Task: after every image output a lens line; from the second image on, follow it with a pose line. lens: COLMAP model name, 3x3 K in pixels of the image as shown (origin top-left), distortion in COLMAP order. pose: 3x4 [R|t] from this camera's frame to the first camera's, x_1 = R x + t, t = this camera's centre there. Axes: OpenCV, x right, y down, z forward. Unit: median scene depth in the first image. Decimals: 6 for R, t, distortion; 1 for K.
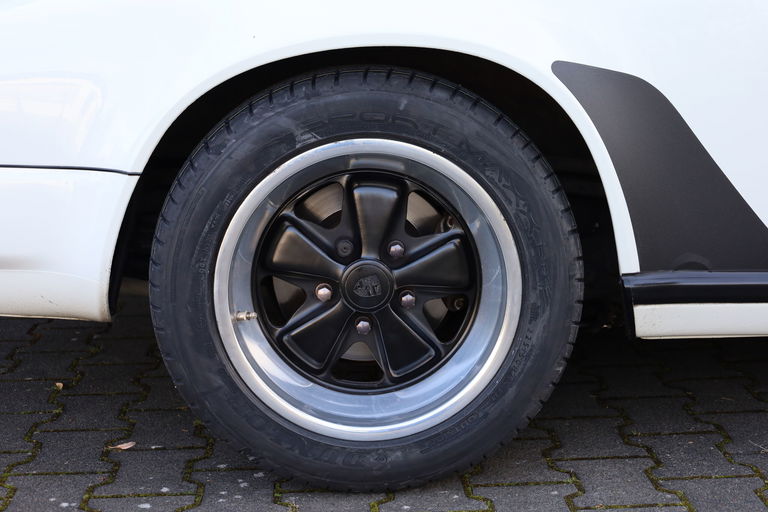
lens RADIAL K [[1378.7, 0, 384.0], [0, 1378.7, 256.0], [0, 0, 1]] dist [-0.042663, -0.132759]
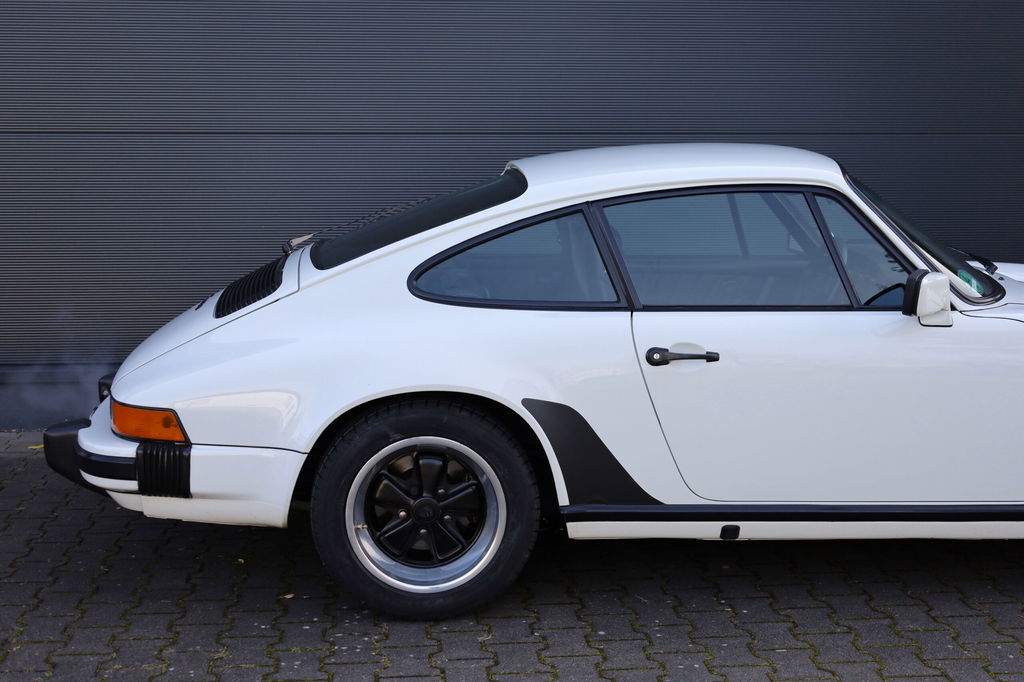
lens RADIAL K [[1521.4, 0, 512.0], [0, 1521.4, 341.0], [0, 0, 1]] dist [-0.025998, -0.015254]
pose [[0.999060, 0.011763, 0.041723, 0.016226], [-0.010134, 0.999186, -0.039048, -0.130676], [-0.042148, 0.038589, 0.998366, -1.094189]]
